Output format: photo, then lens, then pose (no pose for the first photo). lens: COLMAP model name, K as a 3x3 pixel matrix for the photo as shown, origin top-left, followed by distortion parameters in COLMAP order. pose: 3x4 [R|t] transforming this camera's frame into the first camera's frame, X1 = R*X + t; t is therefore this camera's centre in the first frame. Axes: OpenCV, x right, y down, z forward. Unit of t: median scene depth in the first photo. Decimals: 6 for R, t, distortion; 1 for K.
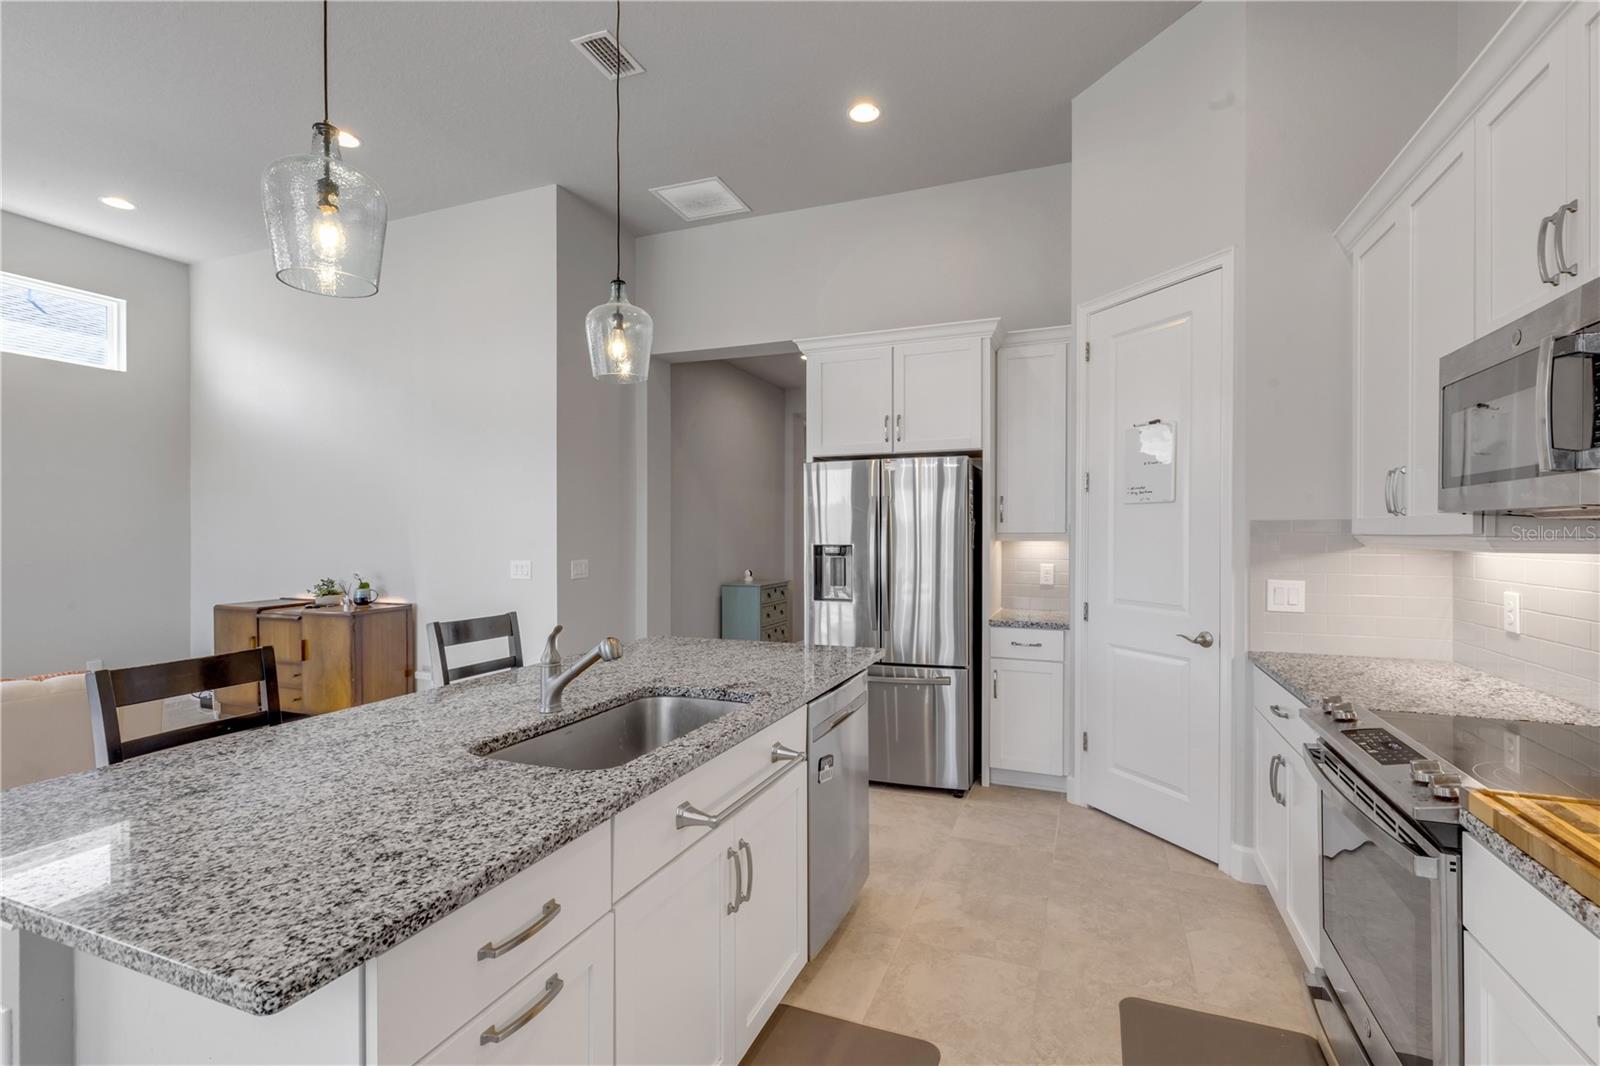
lens RADIAL K [[726.6, 0, 800.0], [0, 726.6, 533.0], [0, 0, 1]] dist [0.001083, 0.002023]
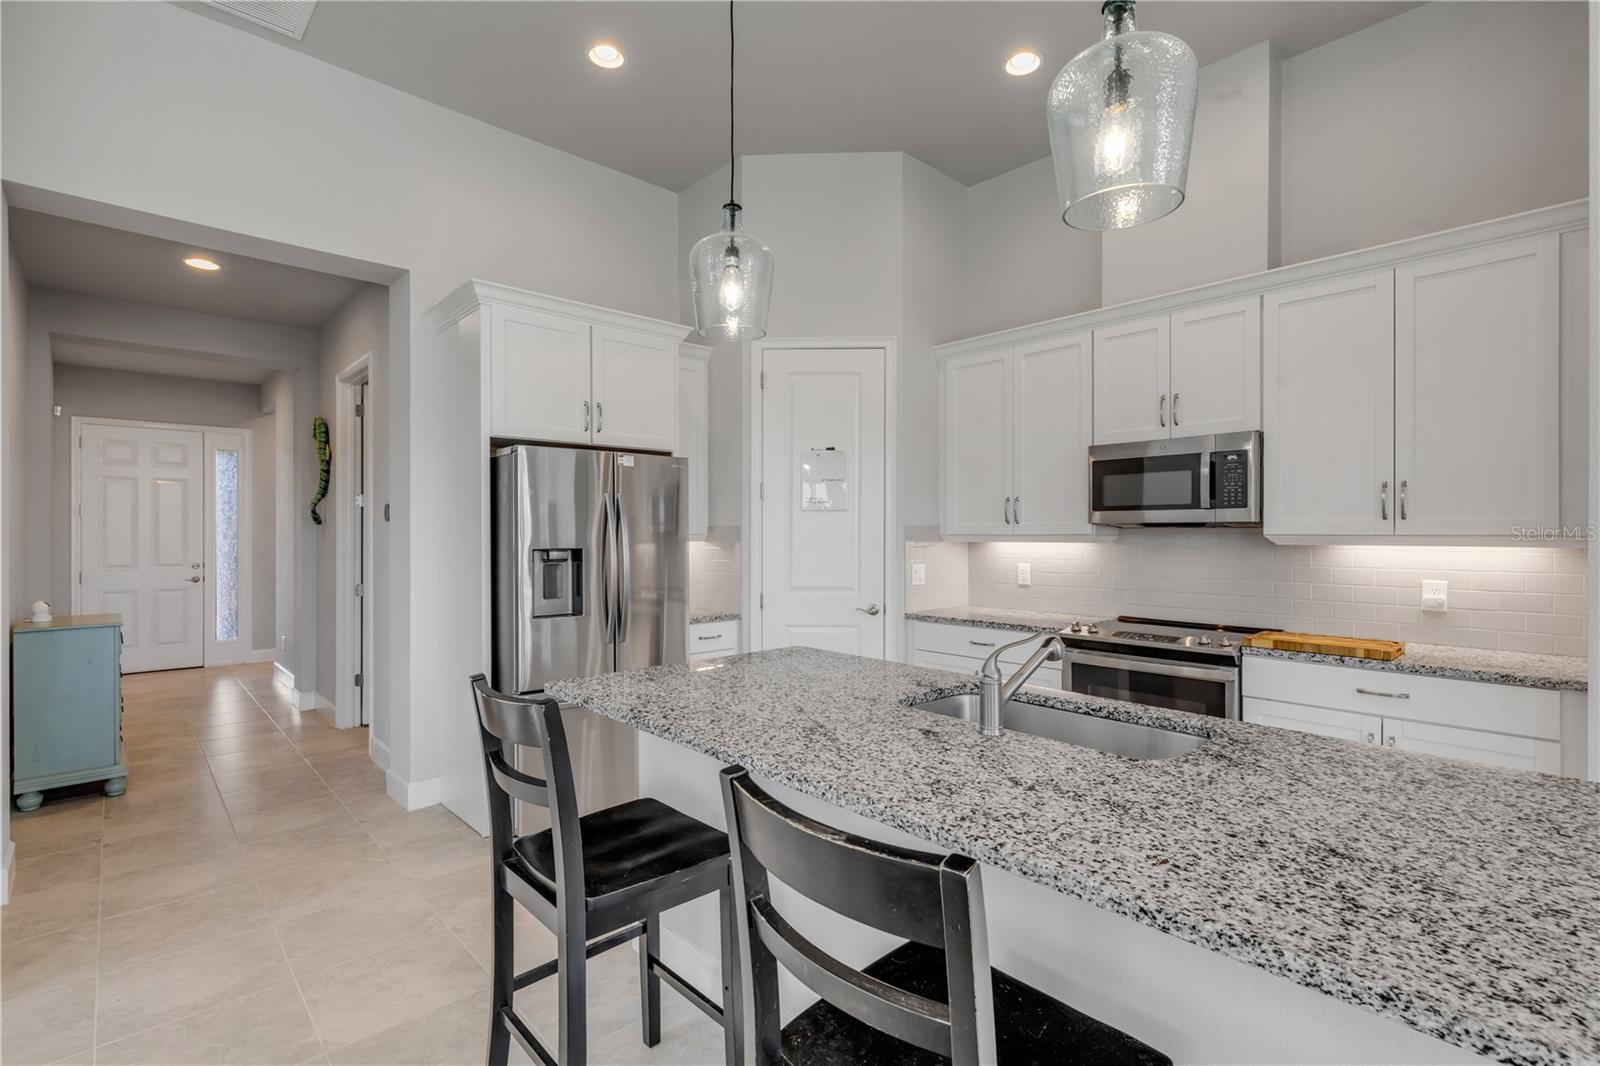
lens RADIAL K [[747.1, 0, 795.3], [0, 747.1, 532.8], [0, 0, 1]] dist [0.002250, 0.001084]
pose [[0.430209, -0.001332, 0.902729, -1.335766], [0.003027, 0.999995, 0.000033, -0.002558], [-0.902724, 0.002718, 0.430211, 0.860016]]
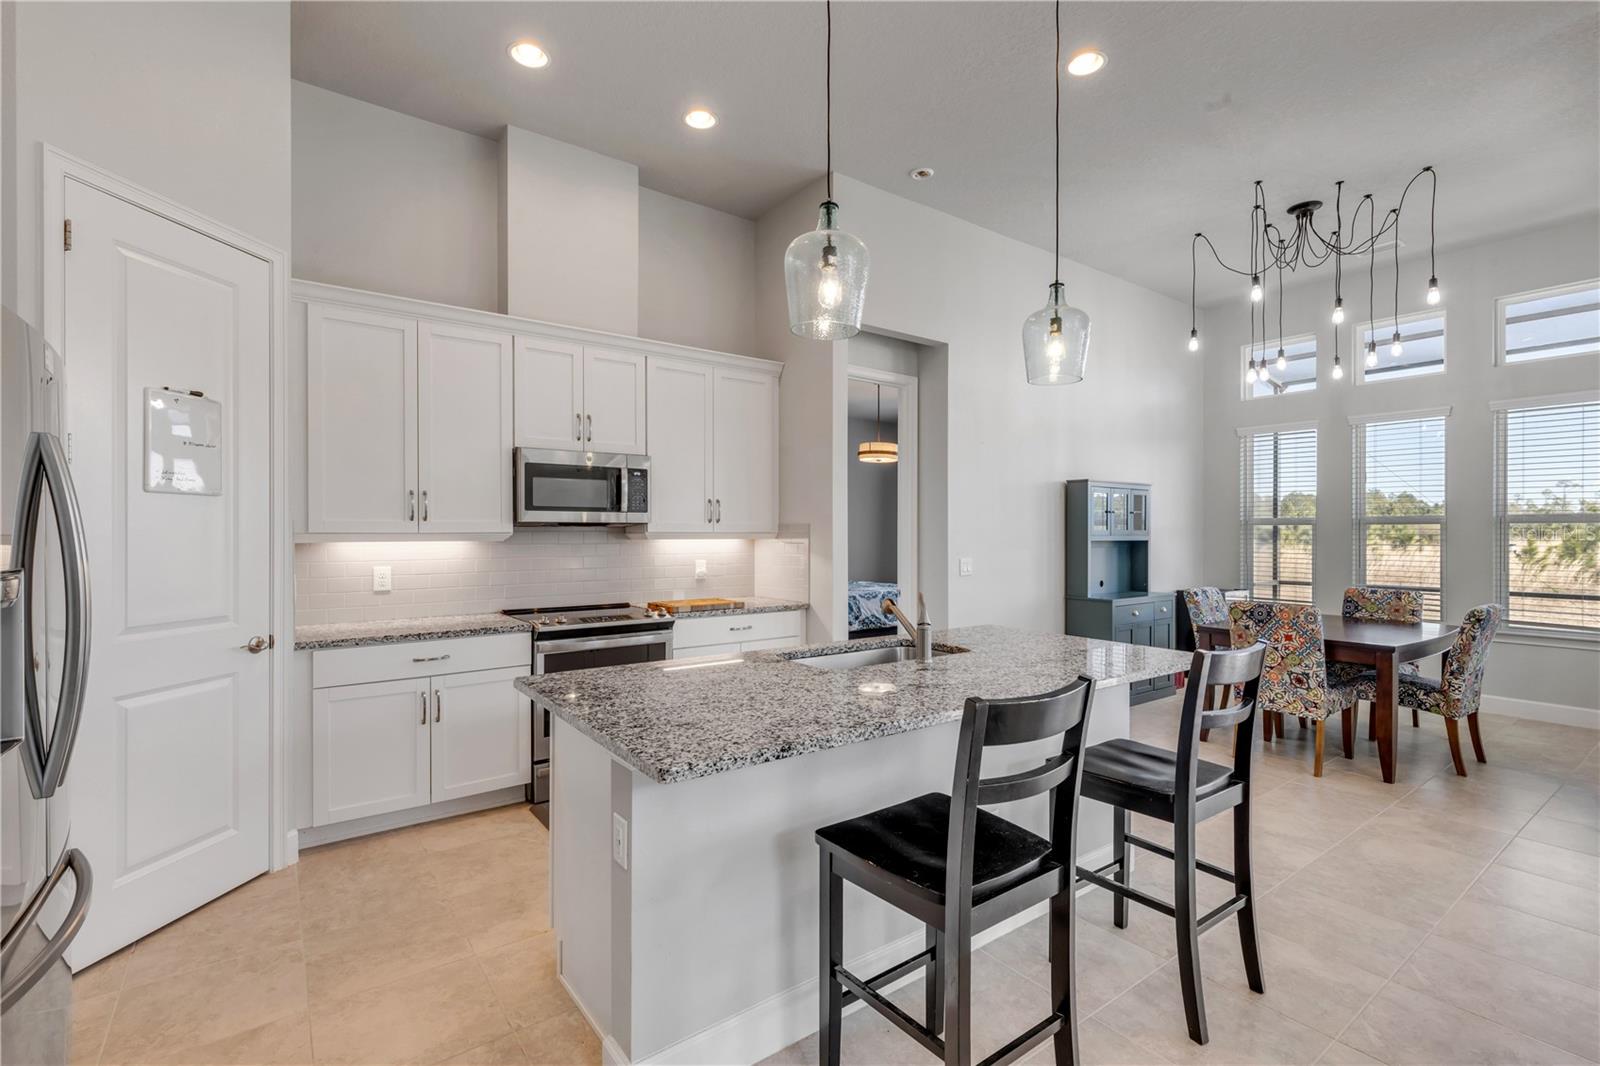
lens RADIAL K [[726.6, 0, 800.0], [0, 726.6, 533.0], [0, 0, 1]] dist [0.001083, 0.002023]
pose [[-0.853384, -0.002409, 0.521276, -0.893457], [0.000442, 0.999986, 0.005344, -0.005263], [-0.521282, 0.004791, -0.853371, 2.393326]]
